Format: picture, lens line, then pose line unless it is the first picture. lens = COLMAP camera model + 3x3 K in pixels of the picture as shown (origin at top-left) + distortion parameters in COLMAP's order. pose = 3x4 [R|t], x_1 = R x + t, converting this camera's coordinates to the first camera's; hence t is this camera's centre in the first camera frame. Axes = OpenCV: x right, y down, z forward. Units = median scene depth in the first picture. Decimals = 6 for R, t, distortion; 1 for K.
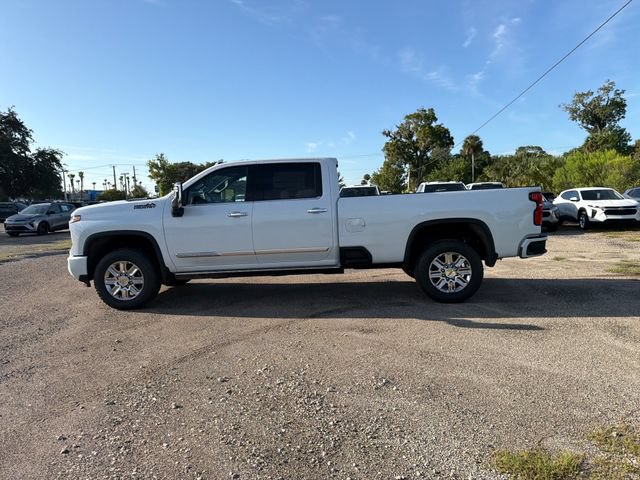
lens RADIAL K [[445.3, 0, 316.9], [0, 445.3, 260.4], [0, 0, 1]] dist [0.063428, -0.080364]
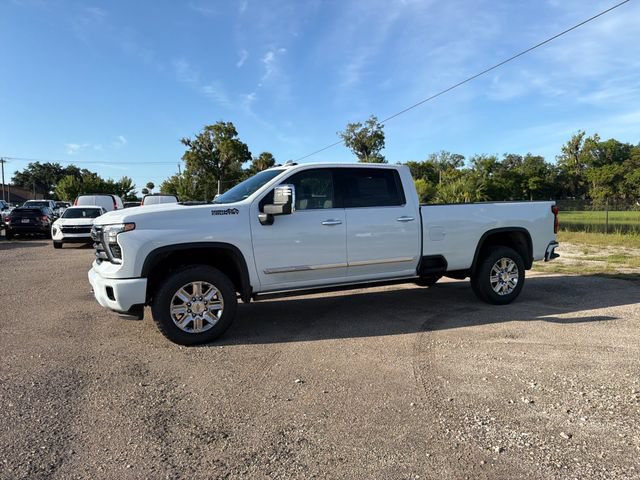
lens RADIAL K [[445.3, 0, 316.9], [0, 445.3, 260.4], [0, 0, 1]] dist [0.063428, -0.080364]
pose [[0.887739, -0.030993, 0.459303, -0.076994], [0.042814, 0.998965, -0.015342, -0.001893], [-0.458352, 0.033284, 0.888147, 0.028509]]
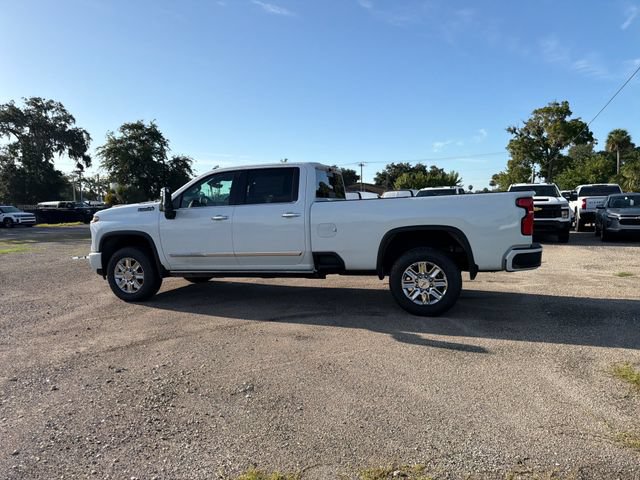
lens RADIAL K [[445.3, 0, 316.9], [0, 445.3, 260.4], [0, 0, 1]] dist [0.063428, -0.080364]
pose [[0.963888, 0.039271, -0.263396, 0.040610], [-0.040441, 0.999181, 0.000980, -0.001546], [0.263219, 0.009708, 0.964687, 0.005564]]
